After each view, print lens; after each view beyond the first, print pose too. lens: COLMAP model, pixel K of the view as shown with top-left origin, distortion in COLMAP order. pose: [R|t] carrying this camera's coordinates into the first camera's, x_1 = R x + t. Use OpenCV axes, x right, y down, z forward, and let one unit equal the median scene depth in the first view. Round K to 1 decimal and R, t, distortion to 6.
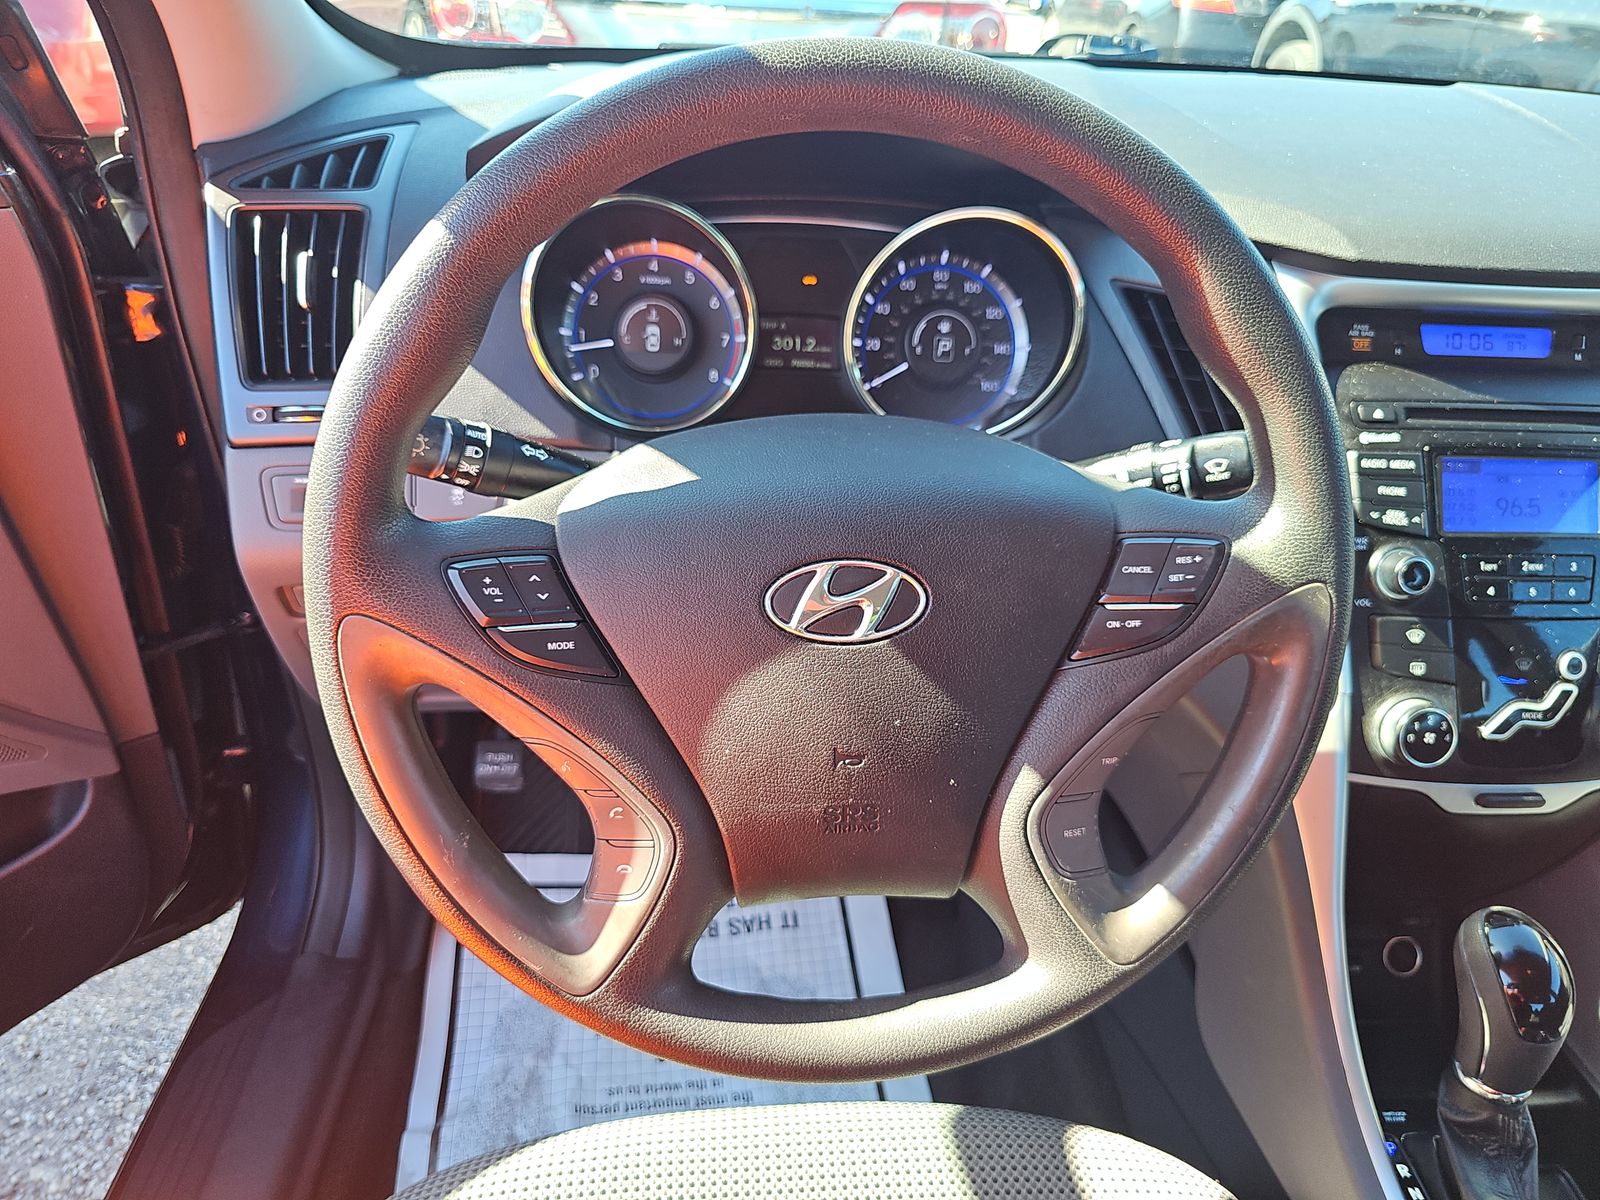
lens RADIAL K [[1007.8, 0, 796.2], [0, 1007.8, 609.7], [0, 0, 1]] dist [0.009809, -0.001992]
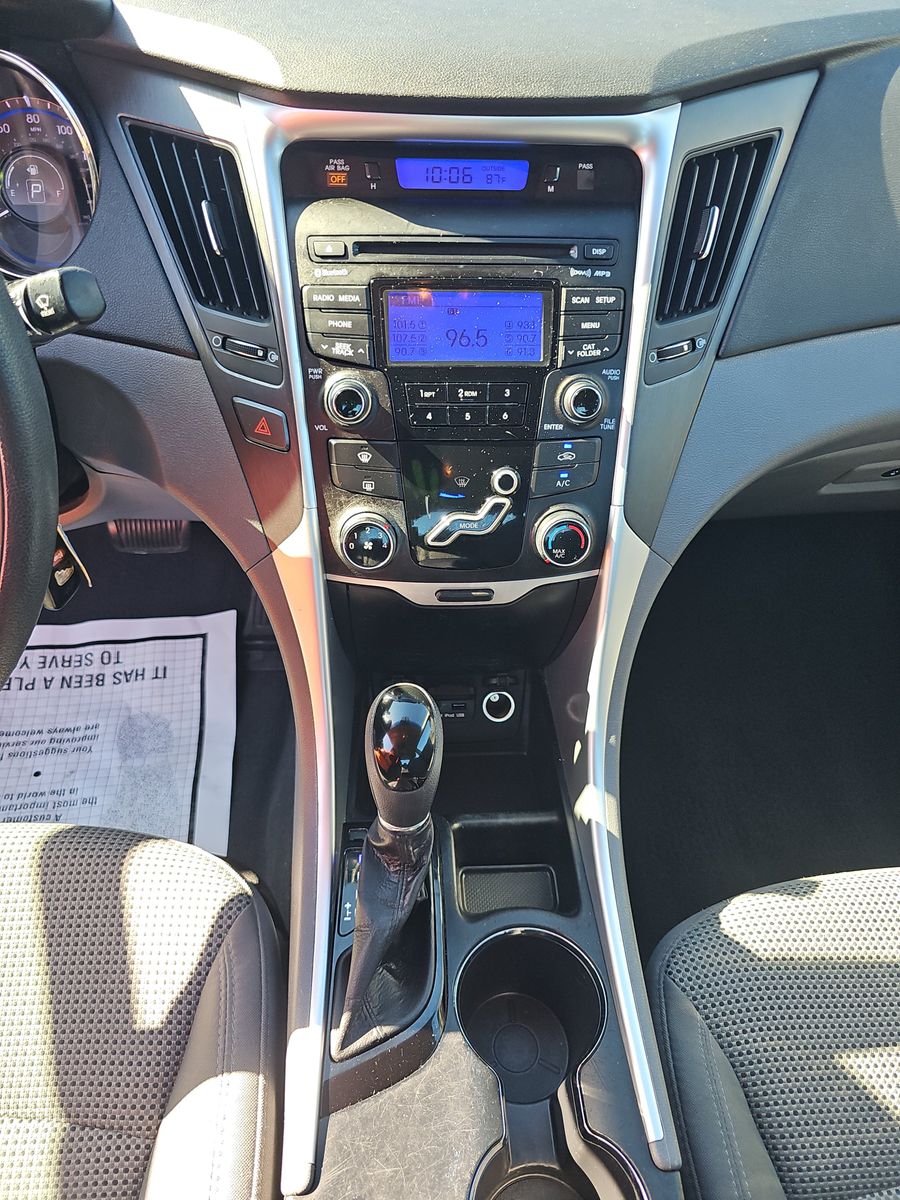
lens RADIAL K [[755.8, 0, 447.1], [0, 755.8, 595.1], [0, 0, 1]] dist [0.009809, -0.001992]
pose [[0.999519, -0.004192, -0.030716, 0.628642], [0.010880, 0.975227, 0.220940, -0.008355], [0.029028, -0.221168, 0.974804, 0.111603]]
